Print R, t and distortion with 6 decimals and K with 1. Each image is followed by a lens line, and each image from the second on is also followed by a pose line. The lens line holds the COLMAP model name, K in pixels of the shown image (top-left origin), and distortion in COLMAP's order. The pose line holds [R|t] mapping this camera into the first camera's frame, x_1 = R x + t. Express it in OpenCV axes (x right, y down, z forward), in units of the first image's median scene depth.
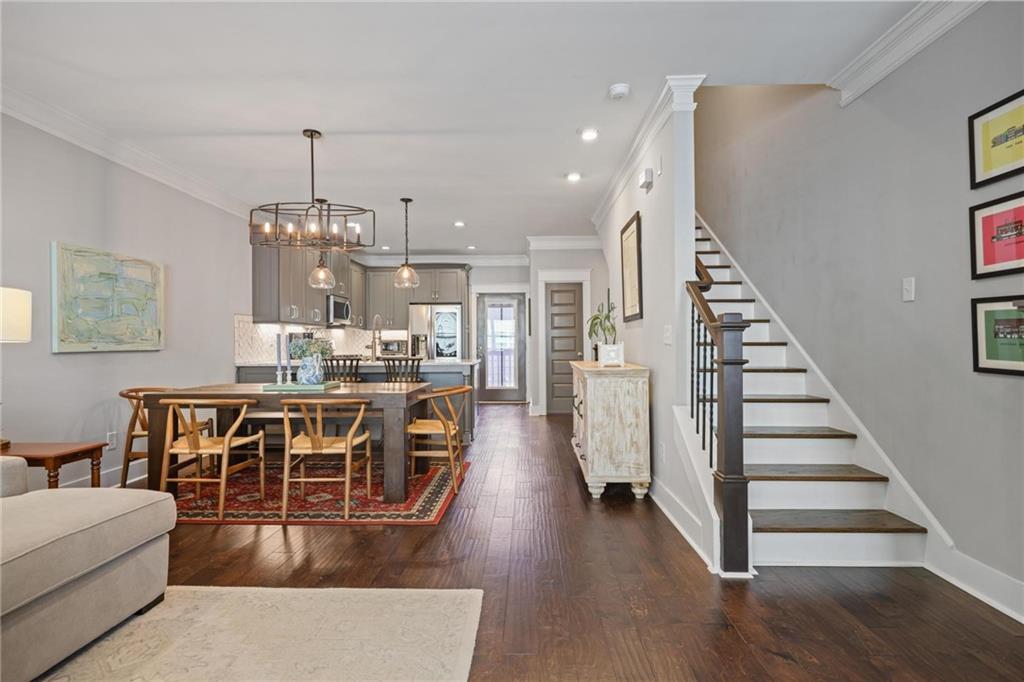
lens RADIAL K [[508.6, 0, 507.9], [0, 508.6, 338.3], [0, 0, 1]] dist [0.003919, -0.000391]
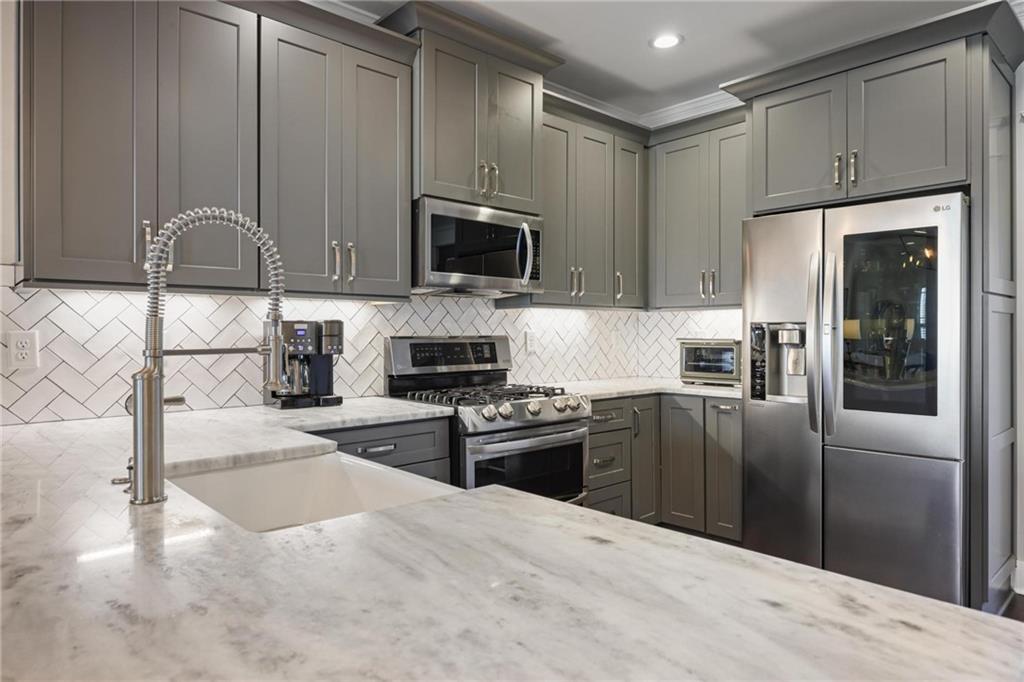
lens RADIAL K [[633.0, 0, 511.8], [0, 633.0, 334.3], [0, 0, 1]] dist [0.005508, 0.000313]
pose [[0.703710, 0.006318, -0.710459, -0.069470], [0.002872, 0.999927, 0.011738, -0.012887], [0.710481, -0.010301, 0.703641, 1.463551]]
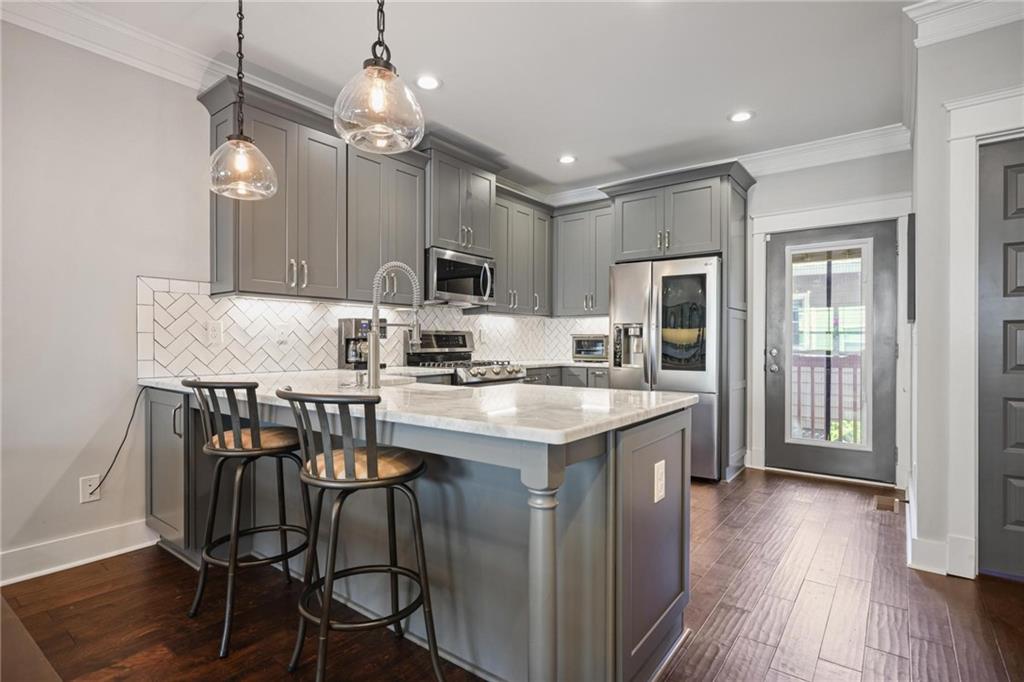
lens RADIAL K [[508.6, 0, 511.8], [0, 508.6, 345.6], [0, 0, 1]] dist [0.003919, -0.000391]
pose [[0.816960, 0.010868, -0.576592, 0.045437], [-0.001866, 0.999867, 0.016202, 0.013915], [0.576691, -0.012161, 0.816872, 1.177244]]
